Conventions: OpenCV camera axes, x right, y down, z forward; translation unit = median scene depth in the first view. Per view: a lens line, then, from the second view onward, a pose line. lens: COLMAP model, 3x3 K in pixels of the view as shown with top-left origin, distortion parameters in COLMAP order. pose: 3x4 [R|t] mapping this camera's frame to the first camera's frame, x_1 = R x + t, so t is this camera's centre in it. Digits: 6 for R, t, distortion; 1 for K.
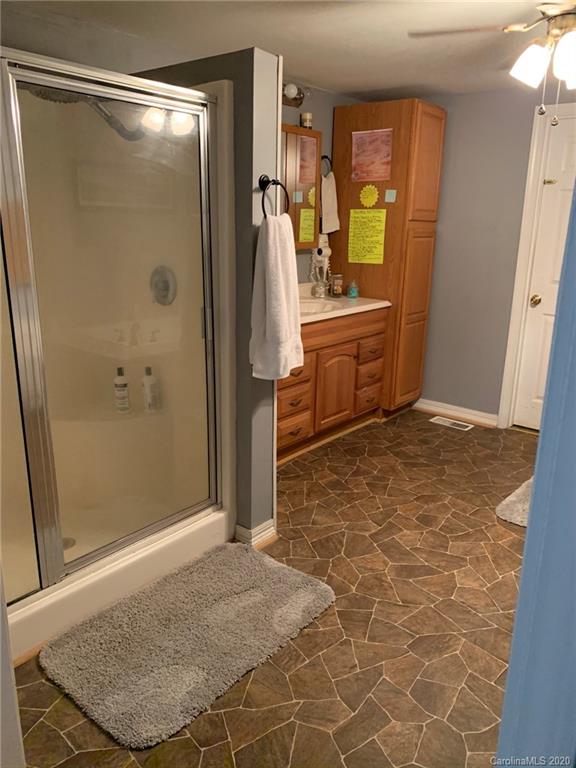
lens RADIAL K [[593.5, 0, 288.2], [0, 593.5, 384.8], [0, 0, 1]] dist [0.033090, -0.025546]
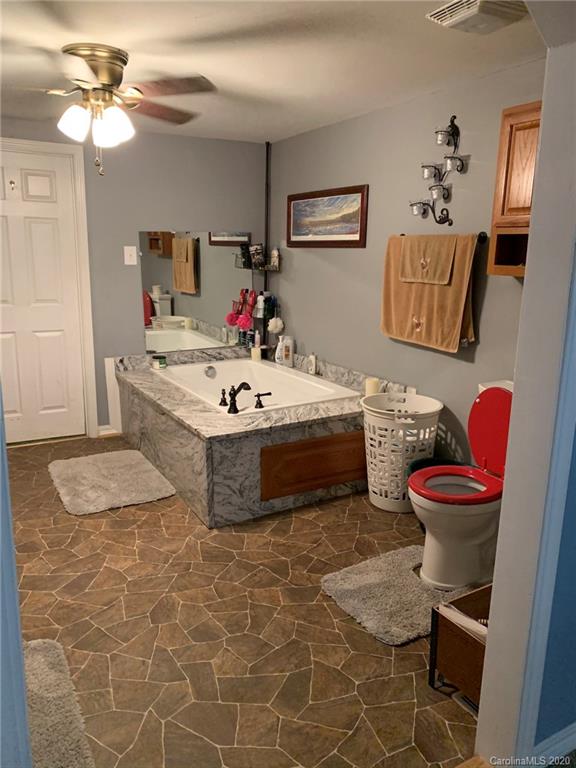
lens RADIAL K [[593.5, 0, 288.0], [0, 593.5, 383.8], [0, 0, 1]] dist [0.033090, -0.025546]
pose [[0.360670, -0.213558, 0.907915, -0.639267], [0.230223, 0.963697, 0.135222, -0.102102], [-0.903833, 0.160253, 0.396743, 0.226928]]
